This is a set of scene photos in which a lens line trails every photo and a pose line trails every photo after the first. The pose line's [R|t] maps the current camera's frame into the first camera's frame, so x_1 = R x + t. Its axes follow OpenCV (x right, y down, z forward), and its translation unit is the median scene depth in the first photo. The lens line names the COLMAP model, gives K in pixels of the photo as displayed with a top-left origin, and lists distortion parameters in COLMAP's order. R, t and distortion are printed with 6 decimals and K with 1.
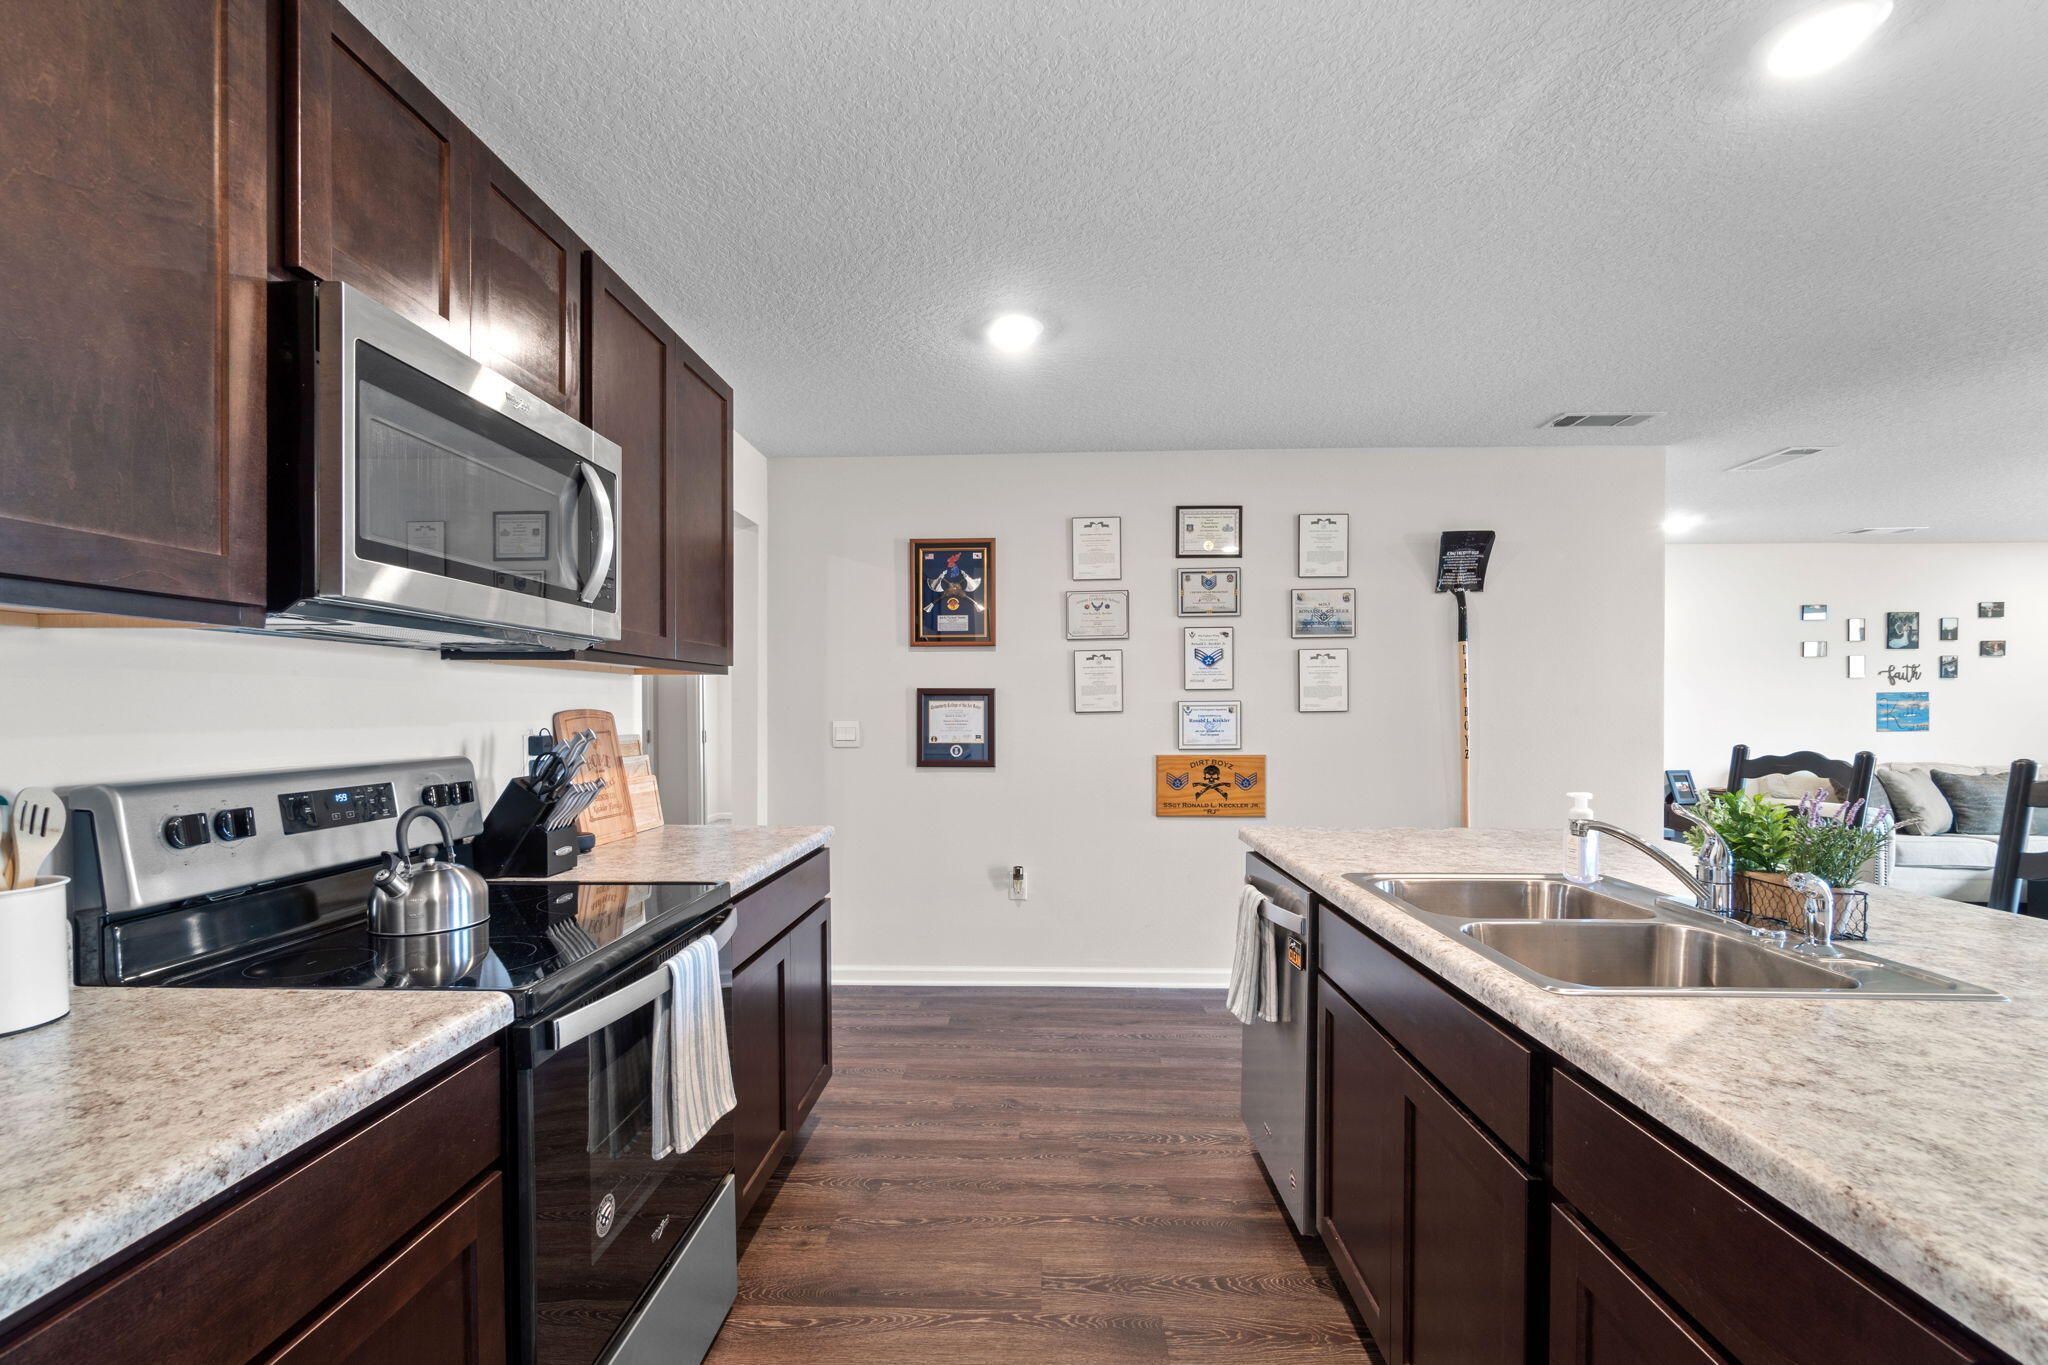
lens RADIAL K [[910.6, 0, 1011.4], [0, 910.6, 717.4], [0, 0, 1]] dist [0.000364, 0.000359]
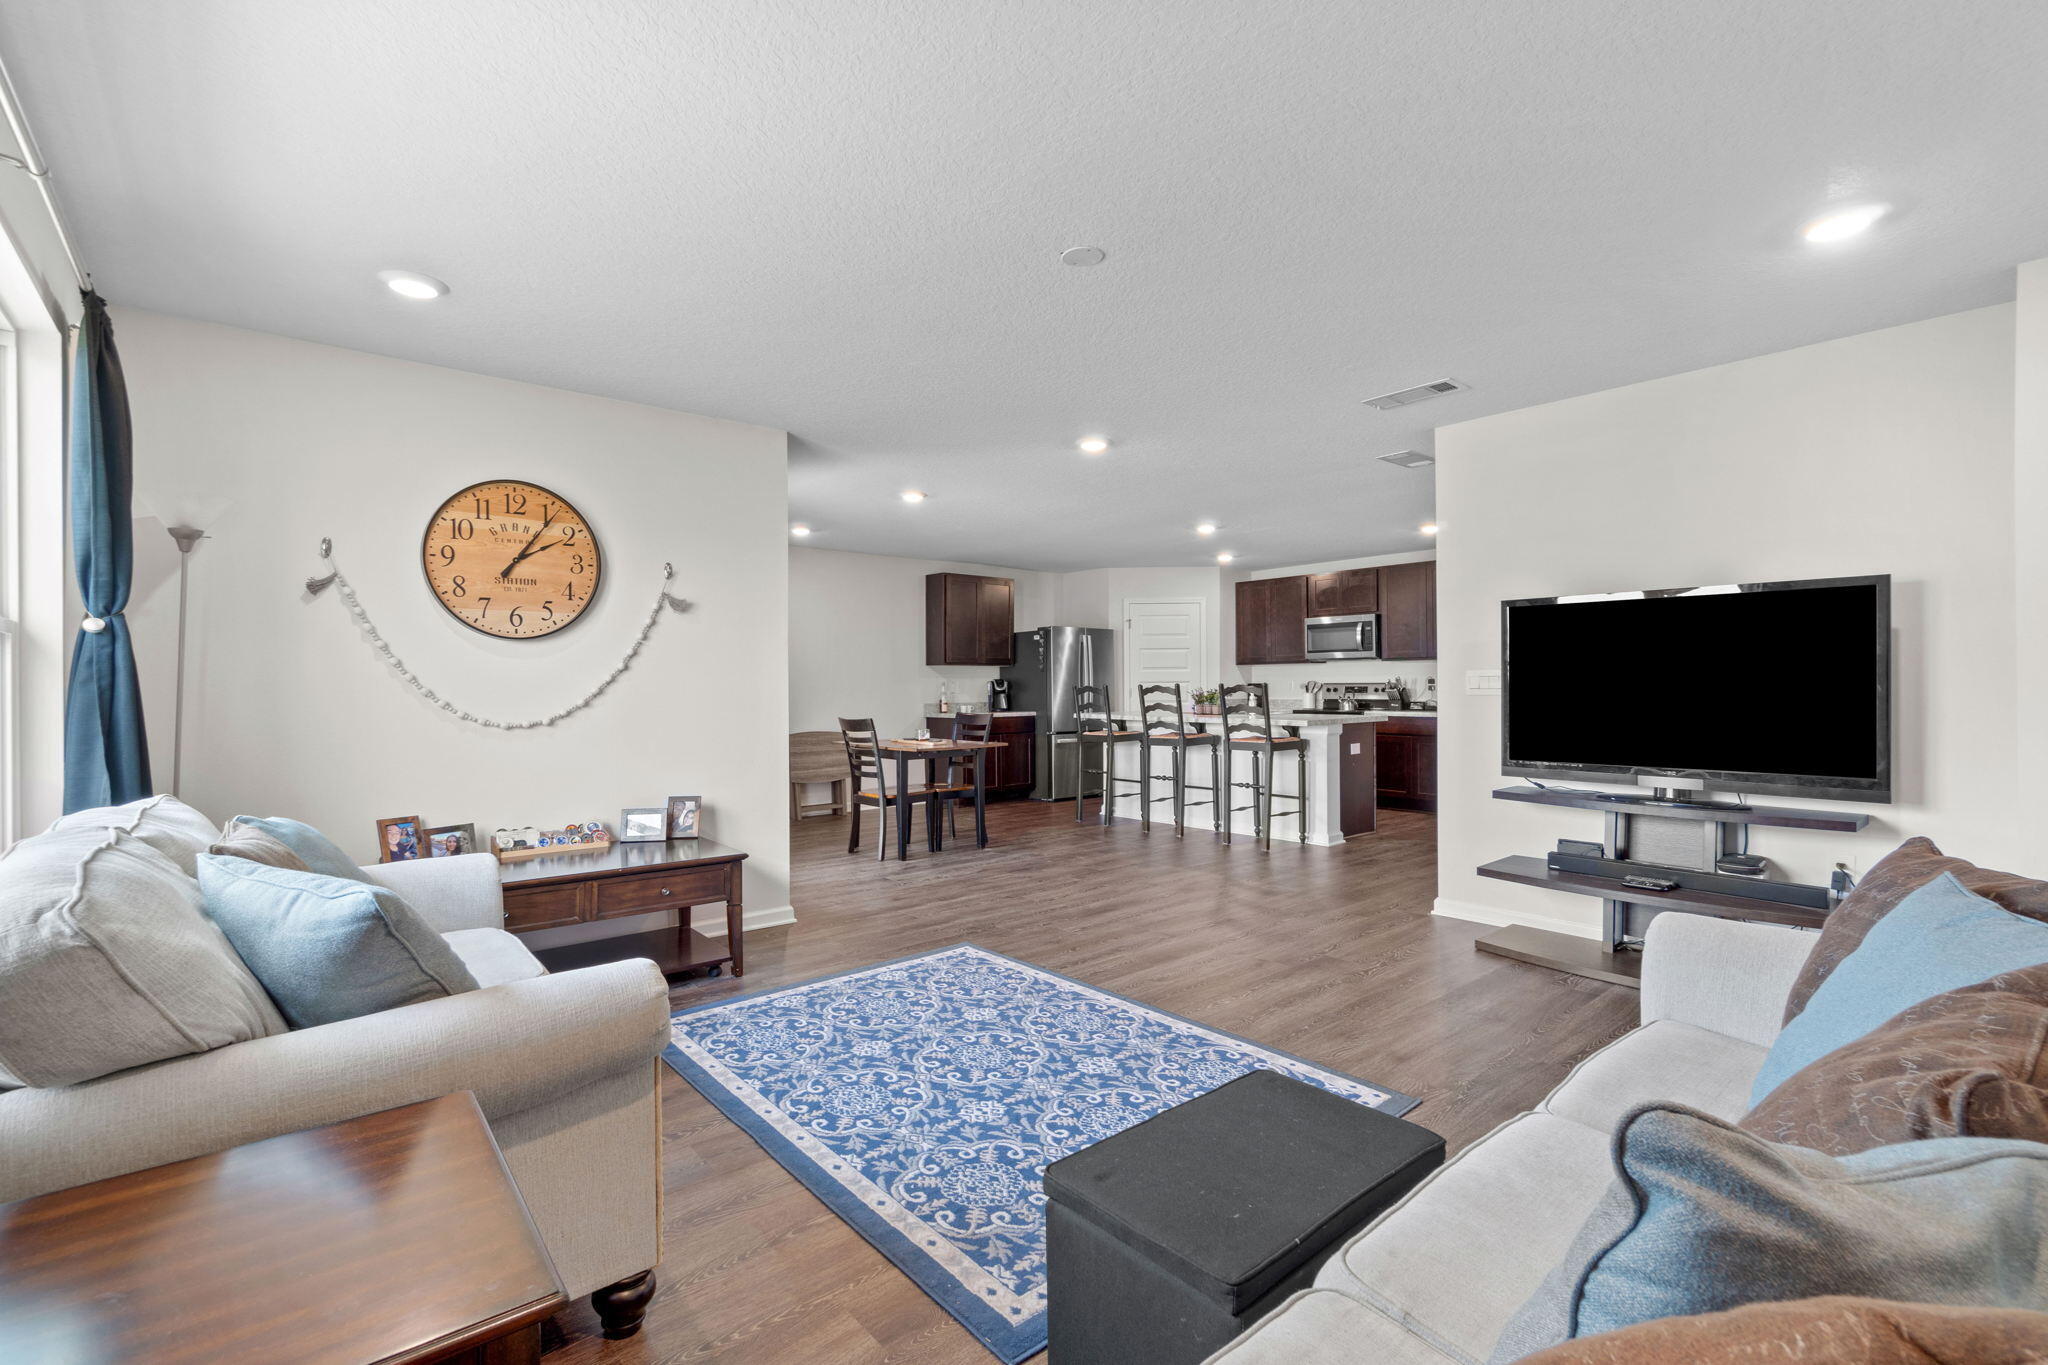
lens RADIAL K [[901.0, 0, 1013.9], [0, 901.0, 692.2], [0, 0, 1]] dist [-0.007010, 0.000543]
pose [[-0.734794, 0.009641, -0.678222, 1.825096], [0.000583, 0.999908, 0.013582, 0.013324], [0.678290, 0.009584, -0.734732, 1.432715]]
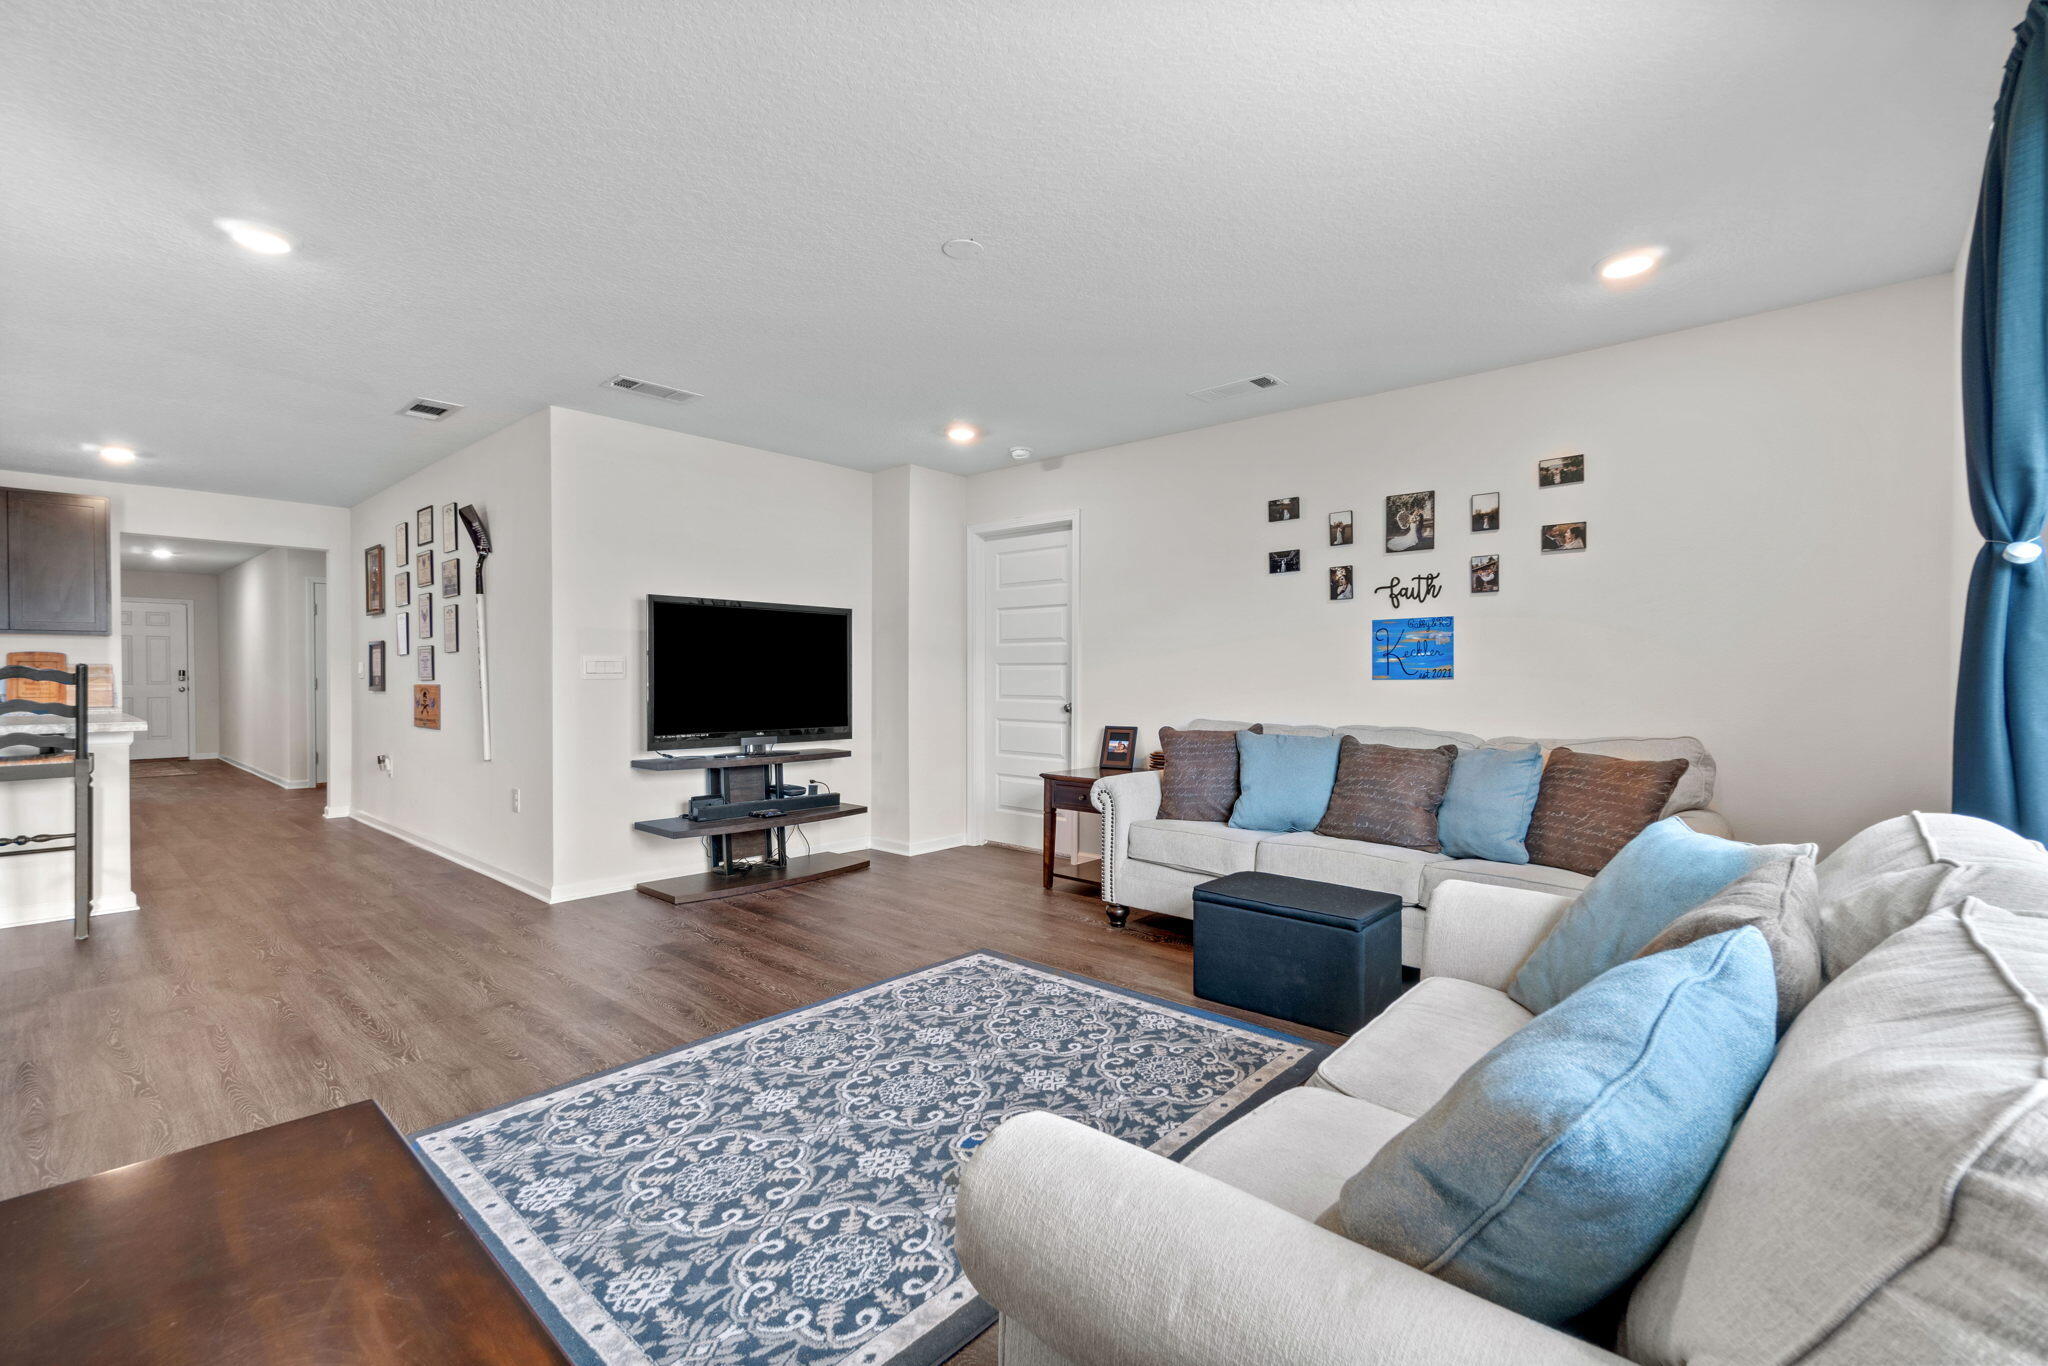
lens RADIAL K [[896.7, 0, 1010.4], [0, 896.7, 685.2], [0, 0, 1]] dist [0.000135, 0.000110]
pose [[0.766589, 0.009517, -0.642067, 1.809323], [-0.007432, 0.999955, 0.005948, 0.027903], [0.642095, 0.000213, 0.766625, 0.513594]]
